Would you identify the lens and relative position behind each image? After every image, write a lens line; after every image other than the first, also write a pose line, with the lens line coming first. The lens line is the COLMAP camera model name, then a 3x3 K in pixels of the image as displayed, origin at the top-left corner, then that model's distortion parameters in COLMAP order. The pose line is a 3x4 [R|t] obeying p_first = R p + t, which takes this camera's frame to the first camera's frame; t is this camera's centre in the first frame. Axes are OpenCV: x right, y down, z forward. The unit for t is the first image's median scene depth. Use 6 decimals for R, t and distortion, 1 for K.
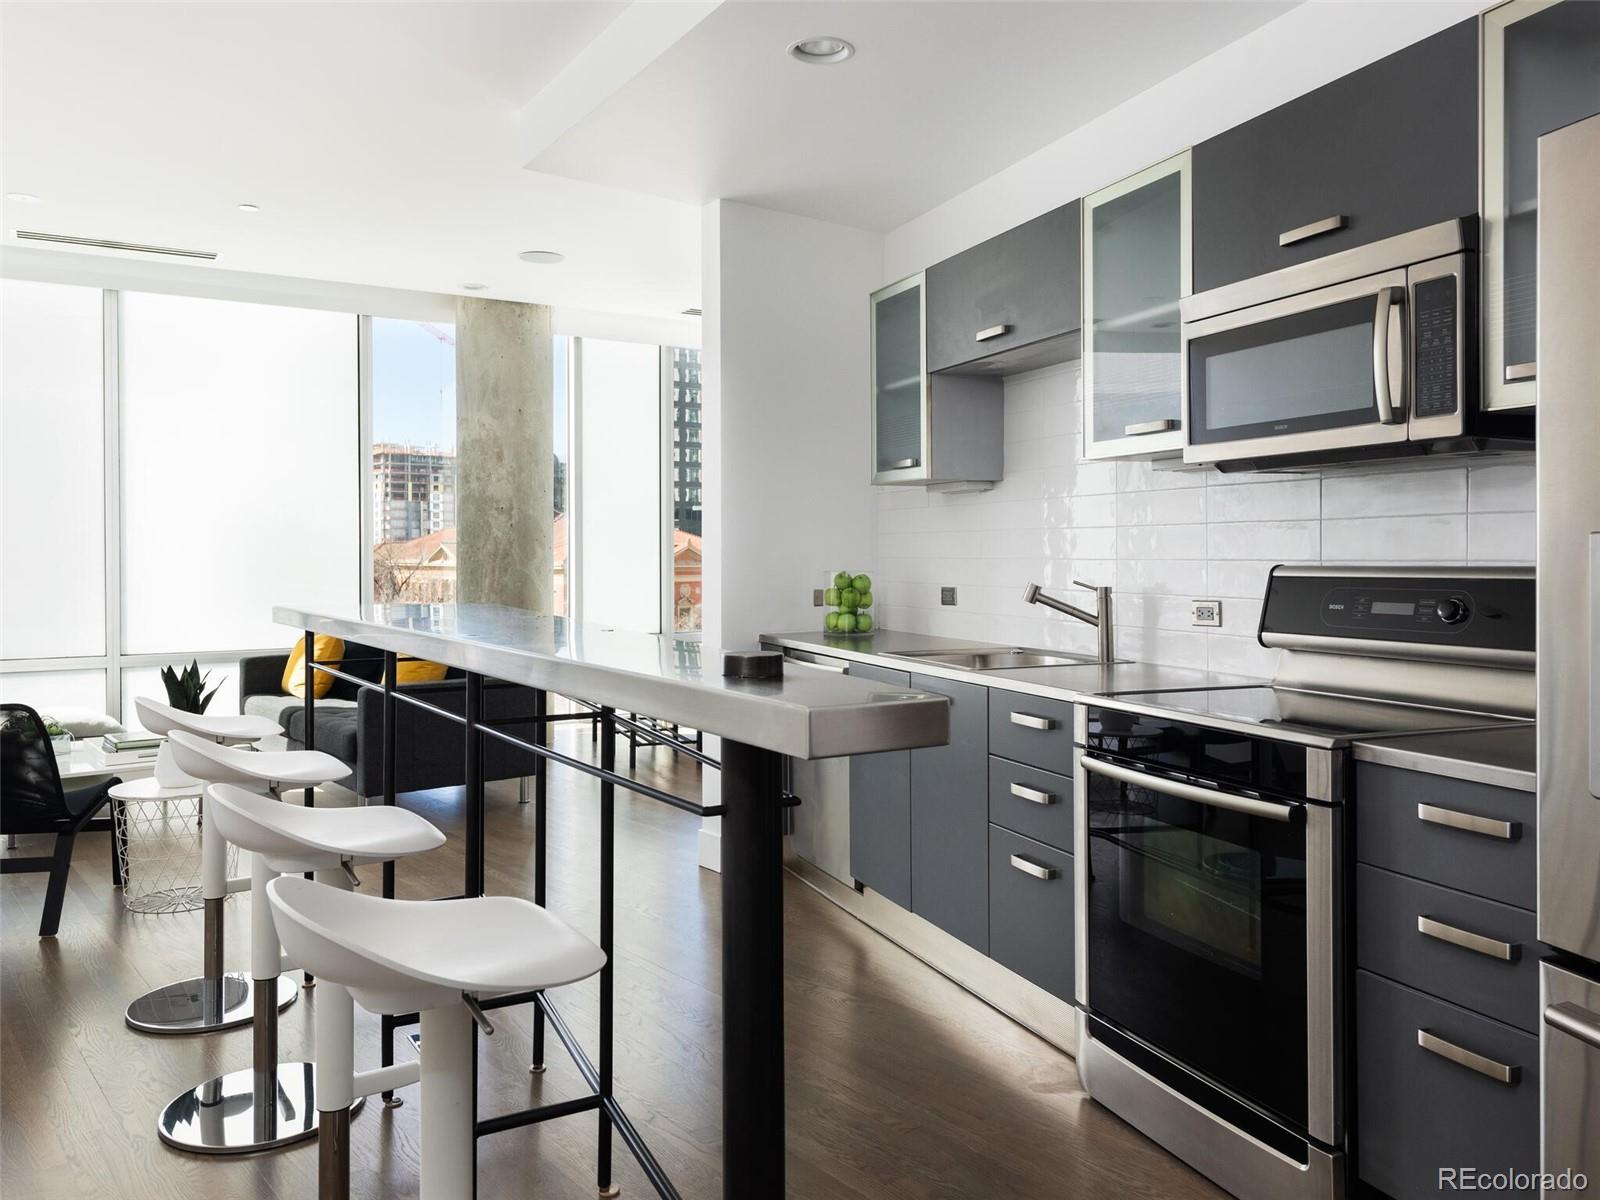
lens RADIAL K [[1209.3, 0, 800.5], [0, 1209.3, 562.3], [0, 0, 1]] dist [0.019341, -0.007603]
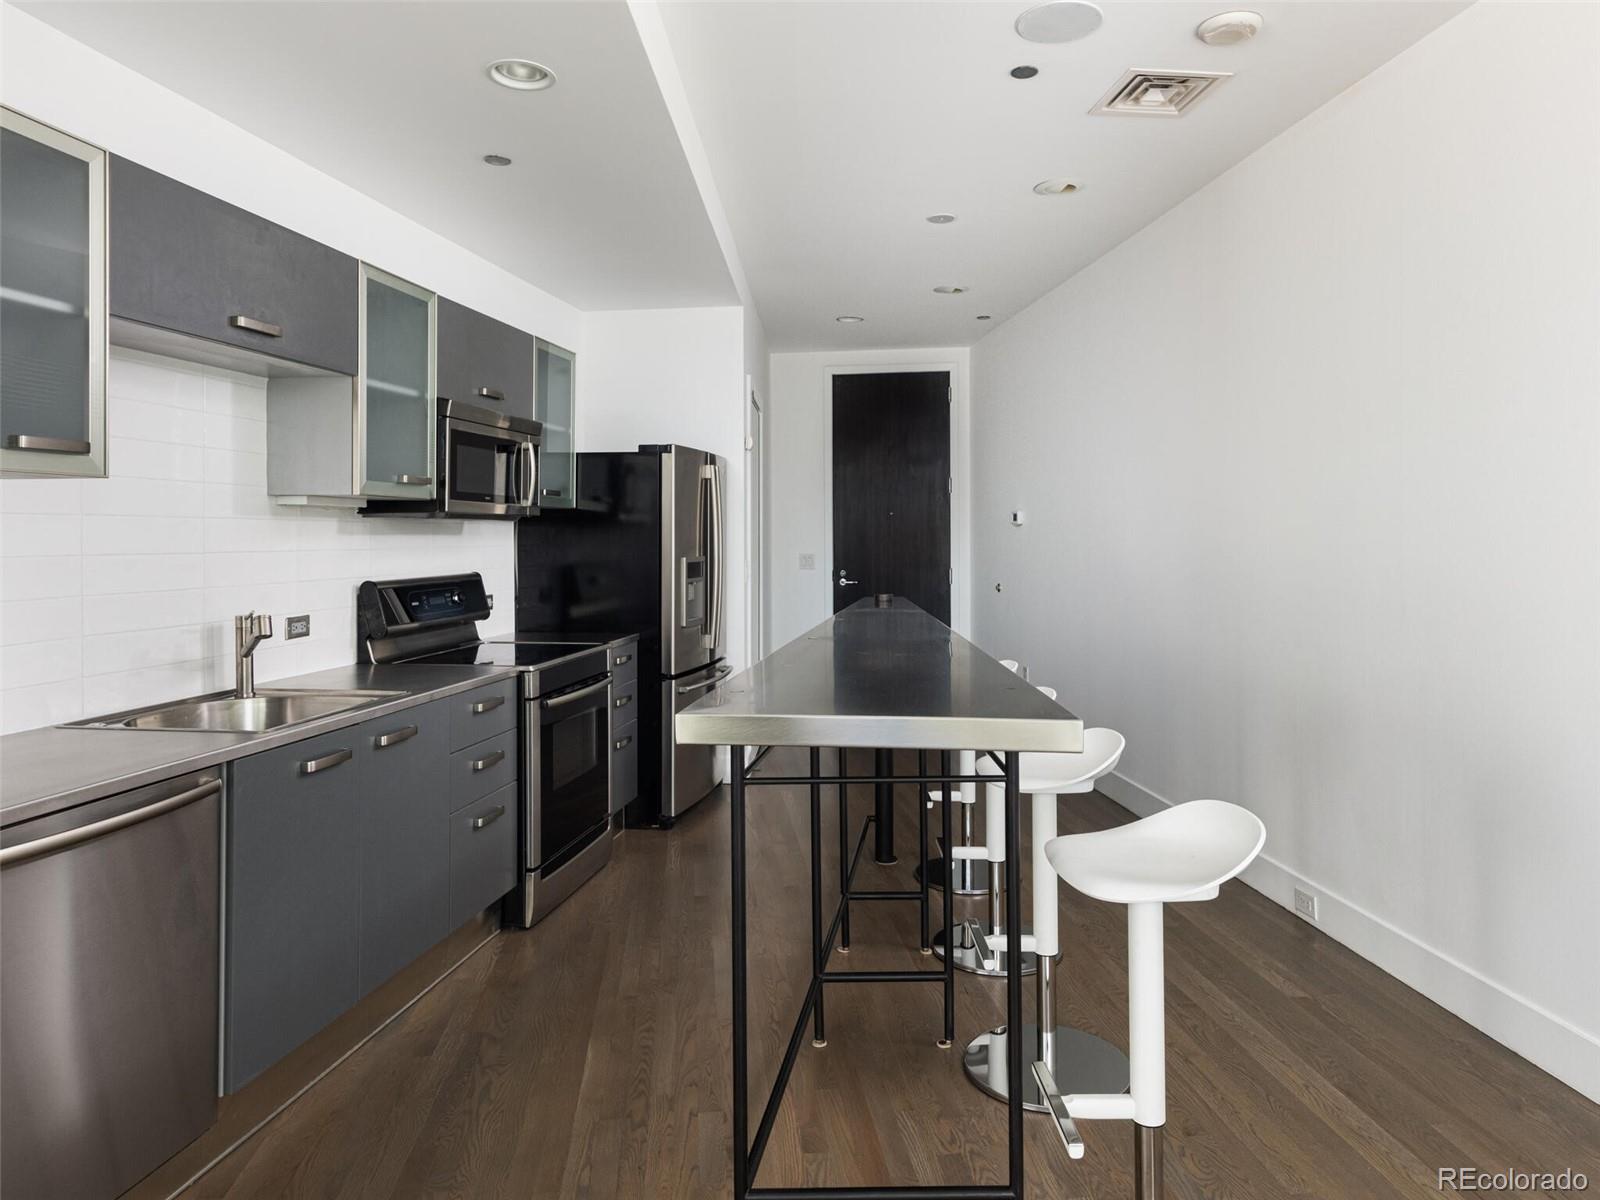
lens RADIAL K [[1045.5, 0, 829.0], [0, 1045.5, 534.6], [0, 0, 1]] dist [0.021627, 0.001151]
pose [[-0.853523, 0.008625, 0.520984, -0.448427], [0.012563, 0.999913, 0.004029, -0.031982], [-0.520904, 0.009984, -0.853557, 1.121984]]
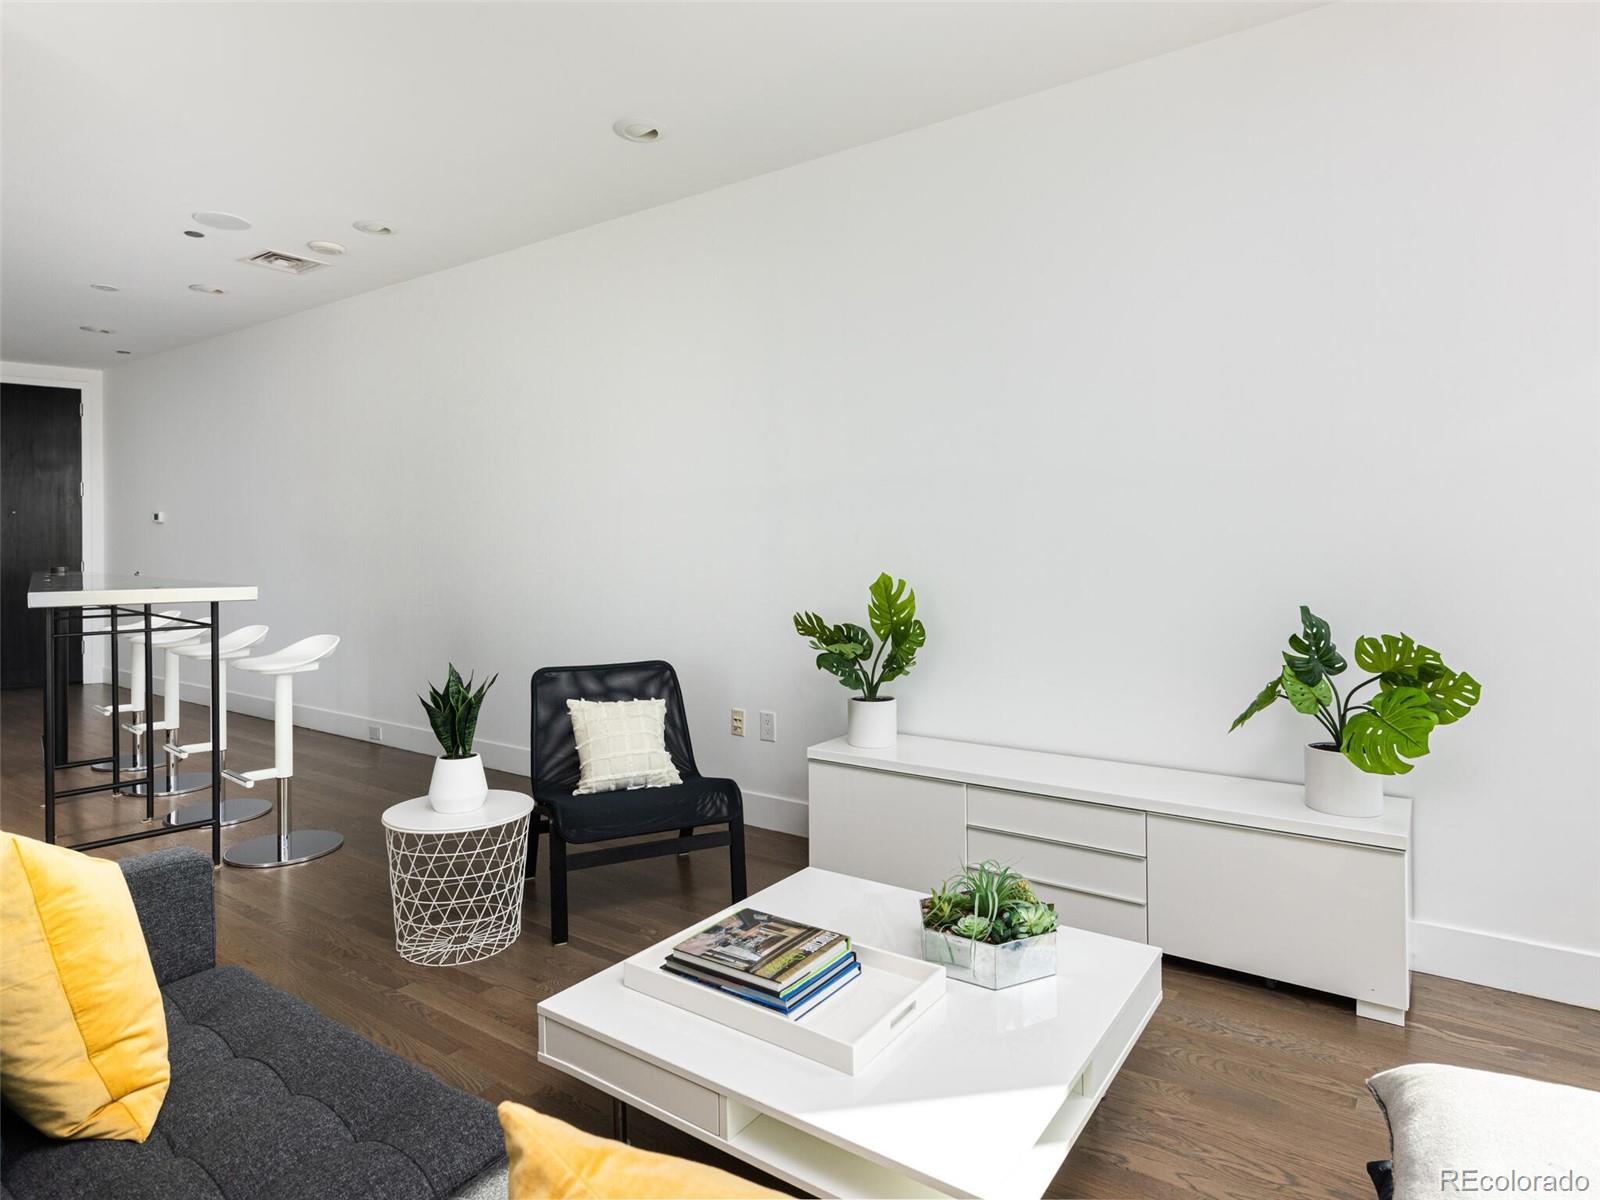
lens RADIAL K [[915.4, 0, 793.1], [0, 915.4, 563.1], [0, 0, 1]] dist [0.020013, -0.008541]
pose [[-0.964376, 0.007945, -0.264414, -0.552542], [0.001638, 0.999709, 0.024062, -0.004924], [0.264529, 0.022772, -0.964109, 1.582648]]
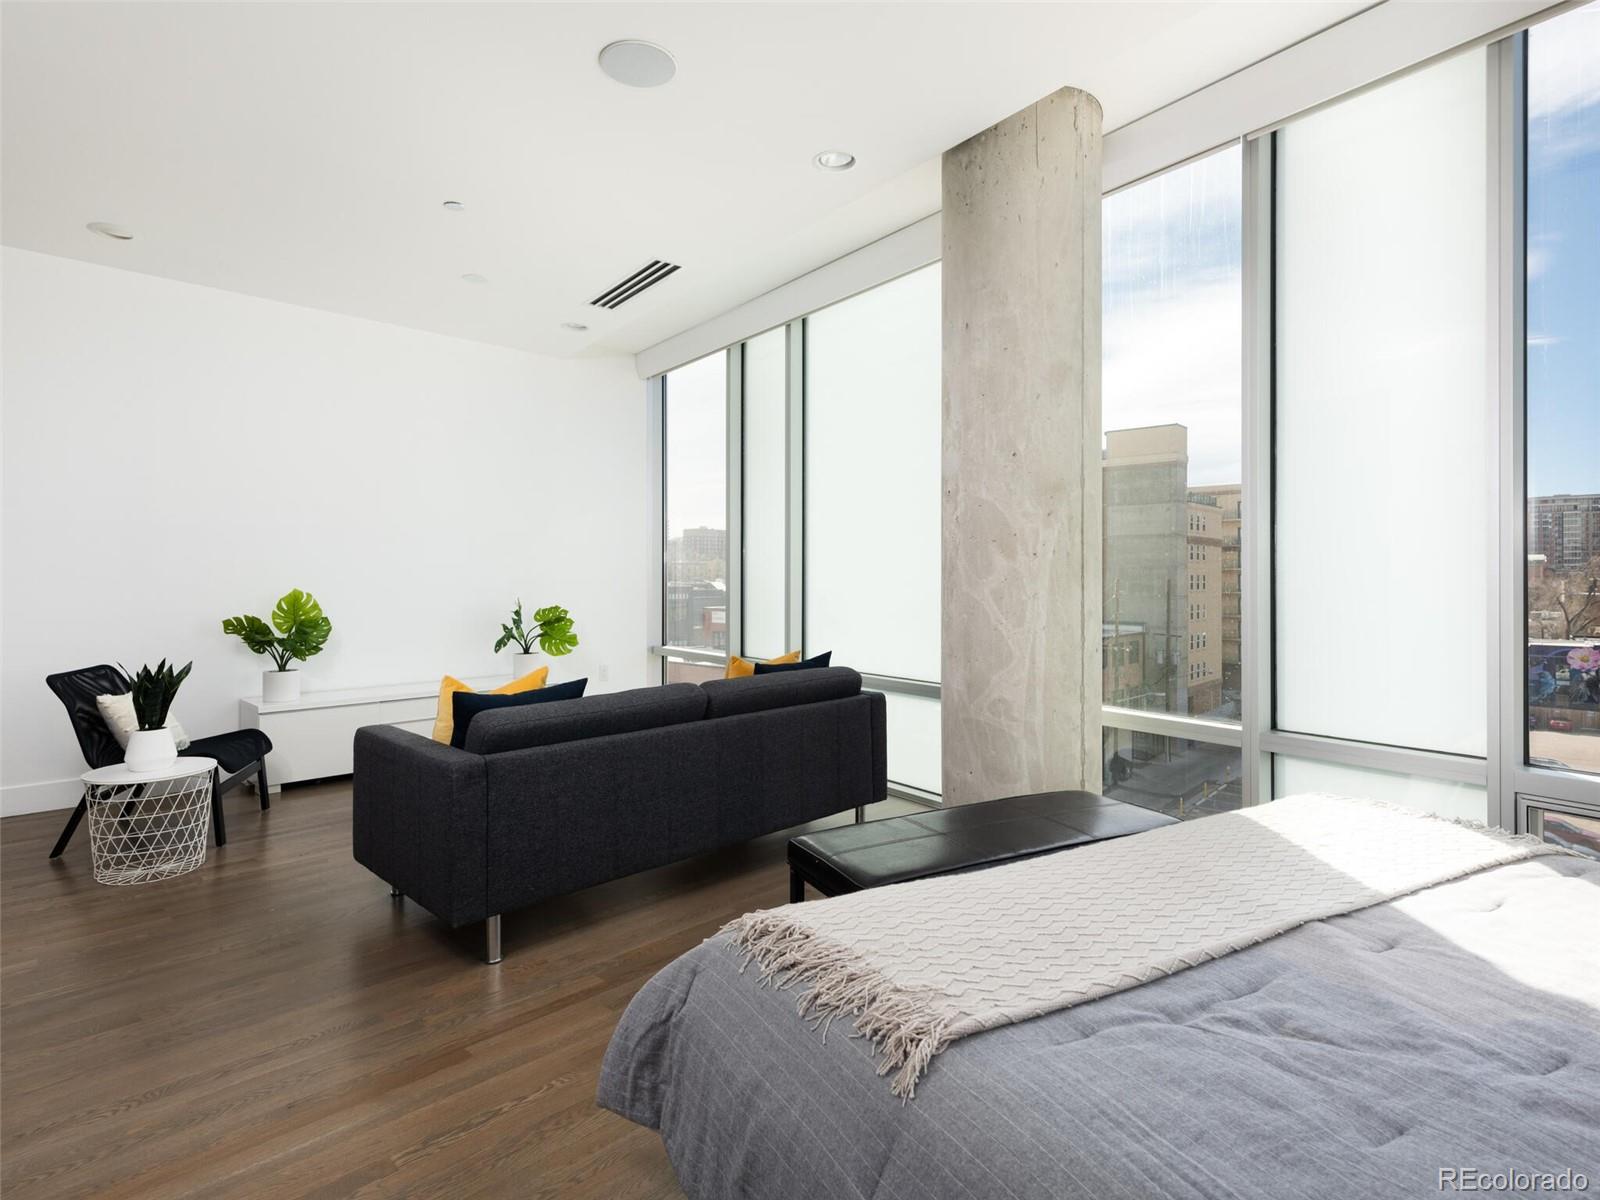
lens RADIAL K [[859.4, 0, 806.0], [0, 859.4, 576.9], [0, 0, 1]] dist [0.008053, 0.000067]
pose [[0.103794, 0.001257, -0.994598, 0.294987], [-0.010212, 0.999948, 0.000198, -0.001533], [0.994546, 0.010136, 0.103802, 1.431874]]
